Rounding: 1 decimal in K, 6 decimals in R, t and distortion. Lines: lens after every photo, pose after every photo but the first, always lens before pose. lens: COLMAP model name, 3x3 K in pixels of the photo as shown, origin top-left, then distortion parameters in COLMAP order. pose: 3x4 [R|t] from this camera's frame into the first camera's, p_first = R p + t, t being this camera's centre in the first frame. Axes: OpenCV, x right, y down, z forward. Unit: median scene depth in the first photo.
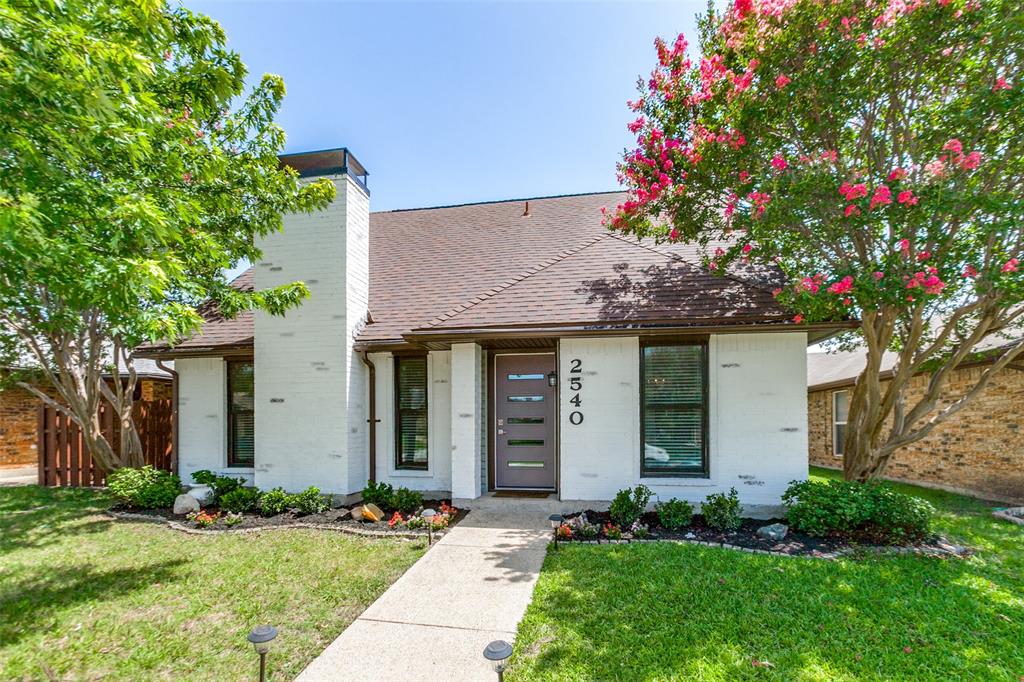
lens RADIAL K [[462.8, 0, 511.4], [0, 462.8, 381.6], [0, 0, 1]] dist [0.007859, -0.000077]
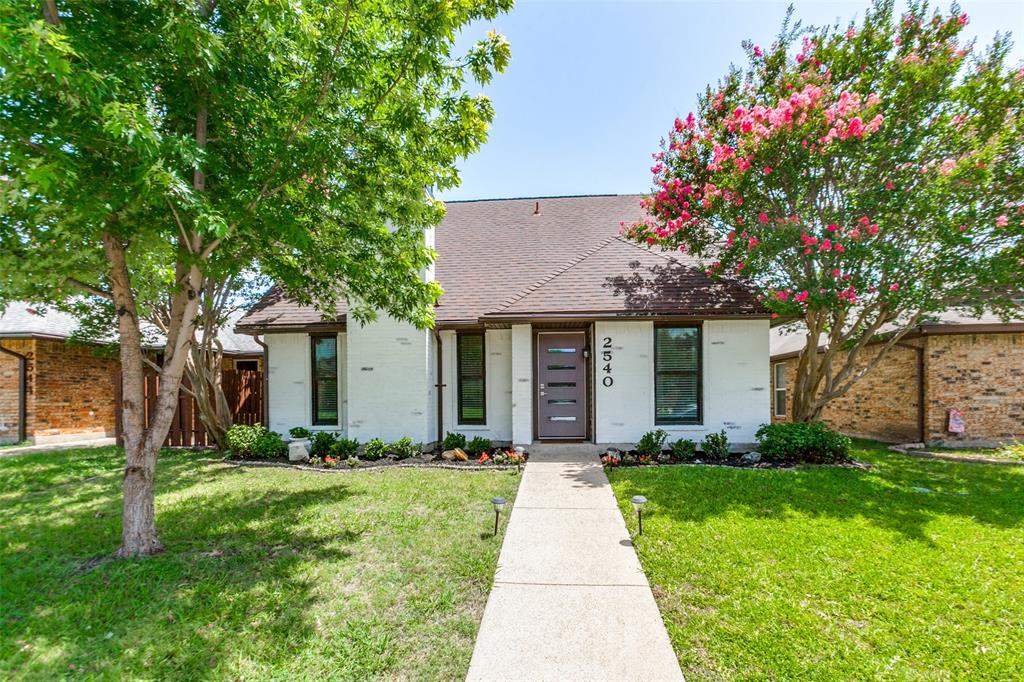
lens RADIAL K [[469.9, 0, 510.1], [0, 469.9, 356.6], [0, 0, 1]] dist [0.001218, 0.000286]
pose [[0.993491, 0.002643, 0.113882, -0.289308], [-0.002911, 0.999993, 0.002193, 0.004048], [-0.113876, -0.002511, 0.993492, -0.307078]]
